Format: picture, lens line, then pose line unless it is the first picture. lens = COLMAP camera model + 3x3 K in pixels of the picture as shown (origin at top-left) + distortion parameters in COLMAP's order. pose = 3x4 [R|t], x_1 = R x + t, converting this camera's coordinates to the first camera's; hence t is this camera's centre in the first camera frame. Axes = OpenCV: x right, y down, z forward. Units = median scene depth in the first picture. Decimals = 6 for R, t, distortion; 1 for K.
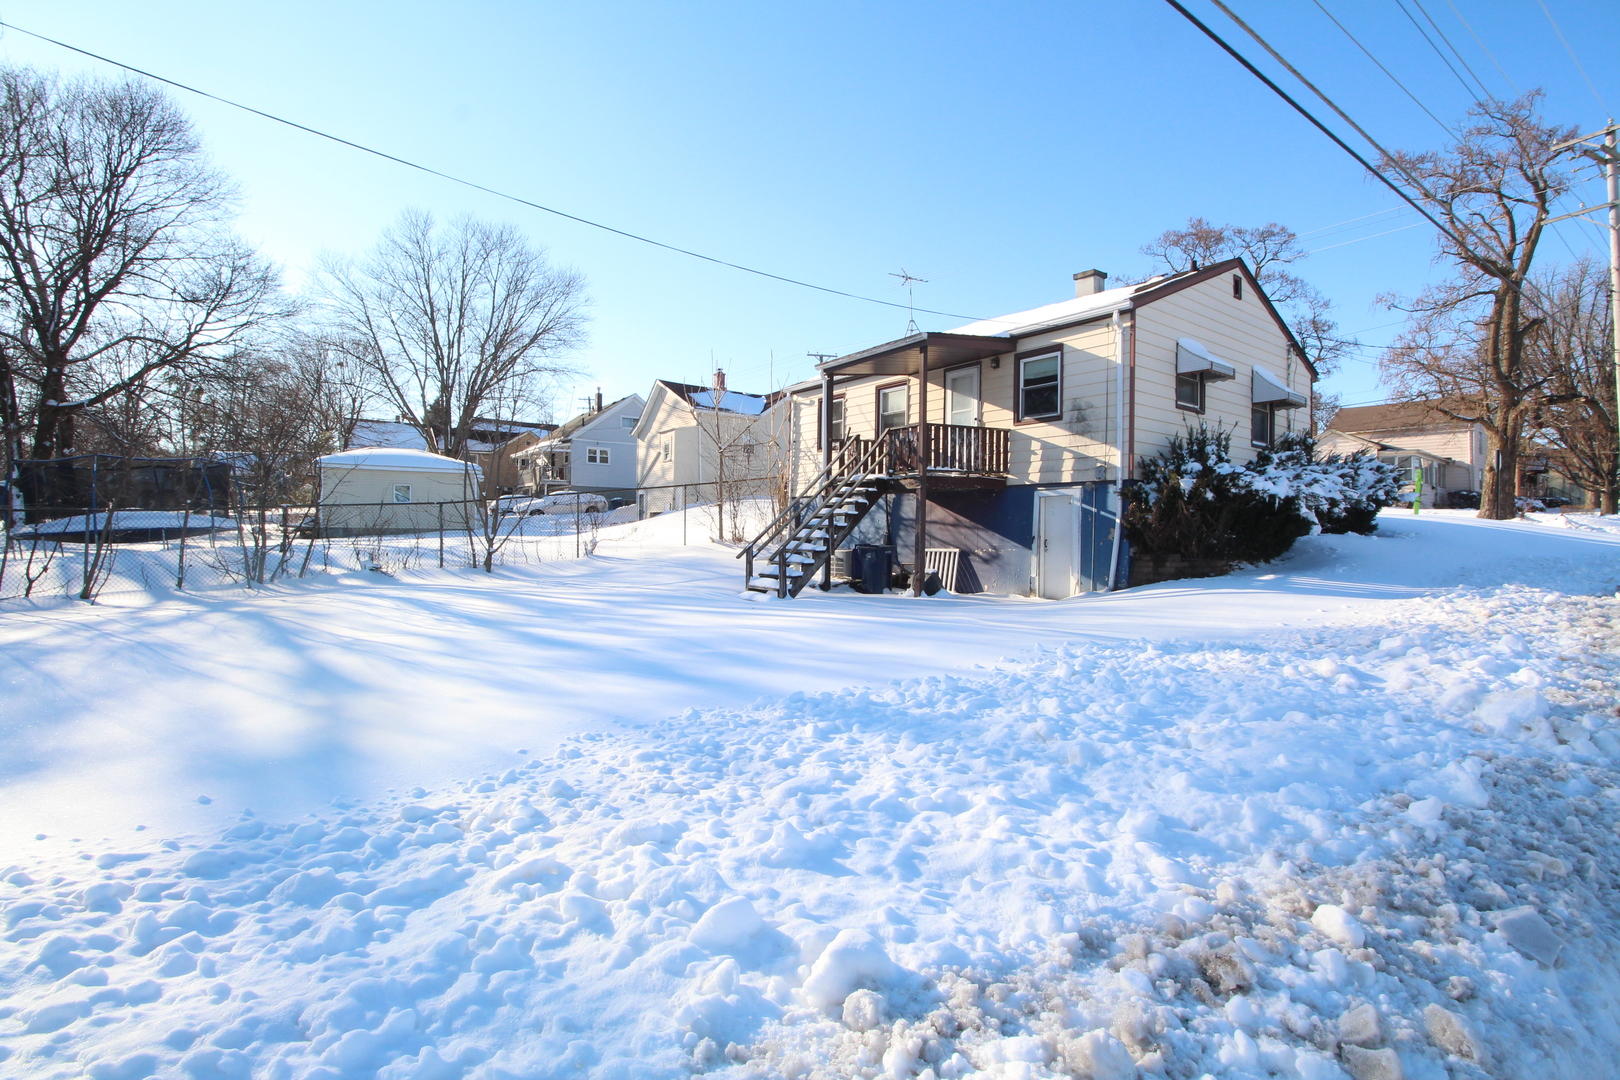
lens RADIAL K [[748.1, 0, 810.0], [0, 748.1, 535.4], [0, 0, 1]] dist [-0.023926, -0.002156]
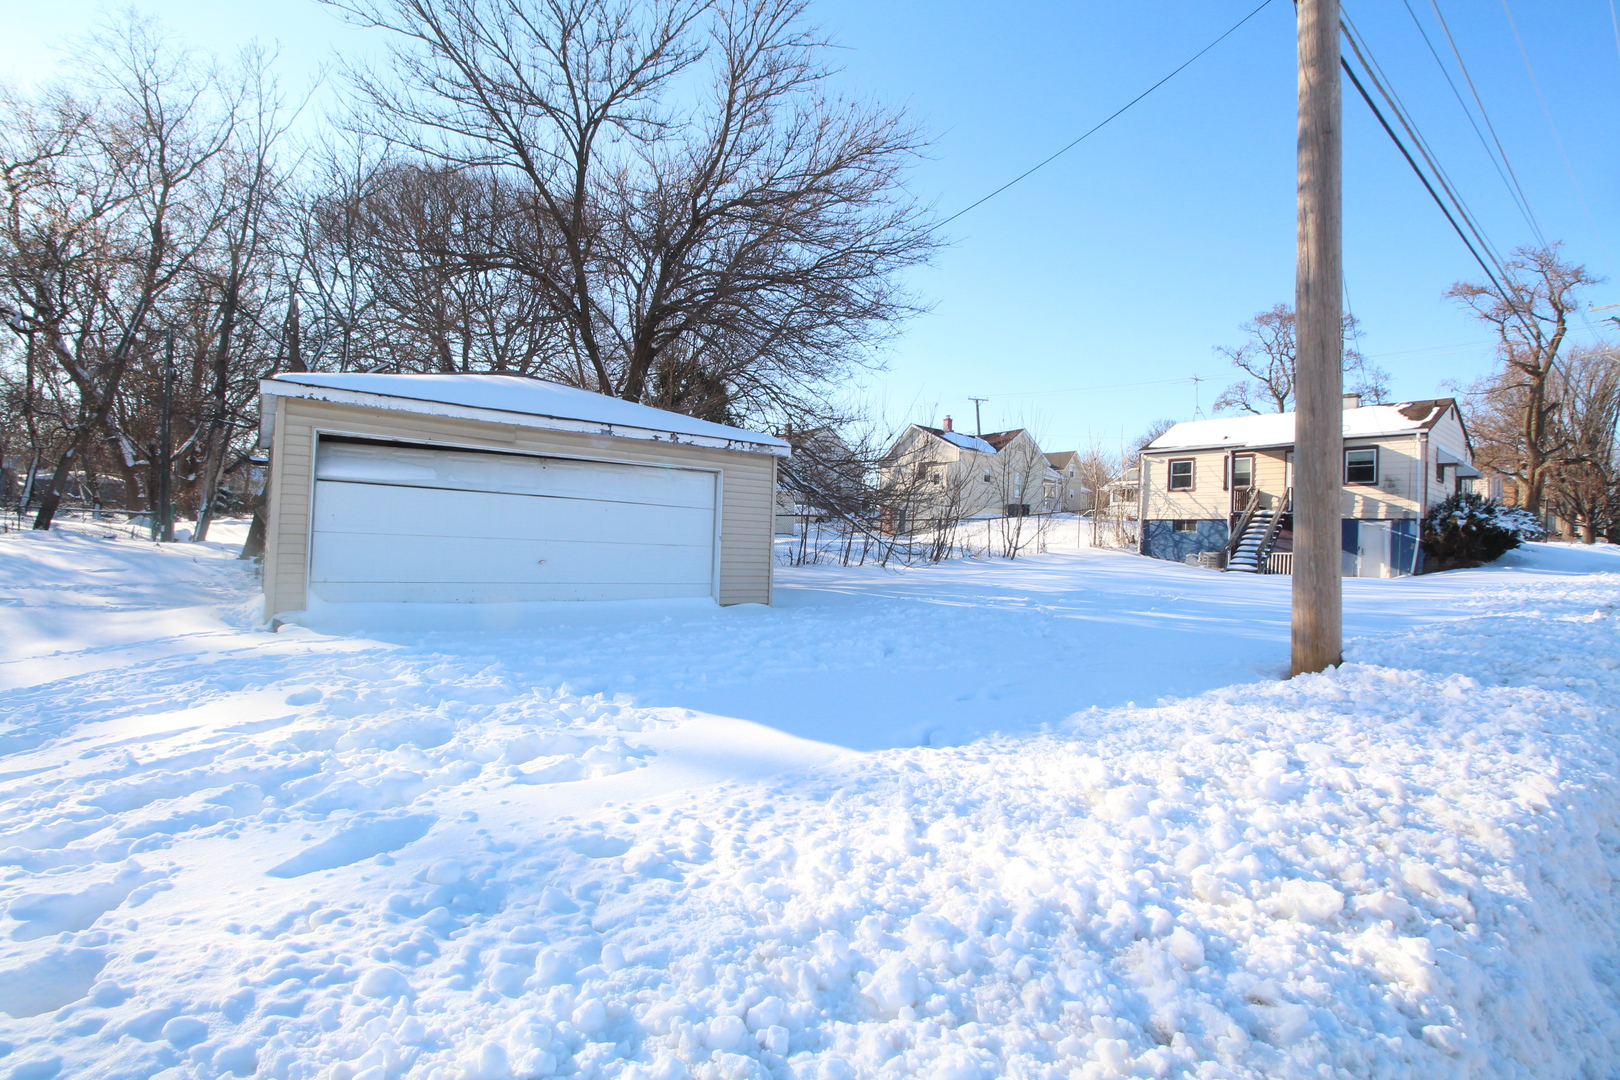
lens RADIAL K [[748.1, 0, 810.0], [0, 748.1, 542.8], [0, 0, 1]] dist [-0.023926, -0.002156]
pose [[0.998694, 0.022115, 0.046059, -1.175604], [-0.021803, 0.999736, -0.007262, 0.035201], [-0.046207, 0.006249, 0.998912, -0.793367]]
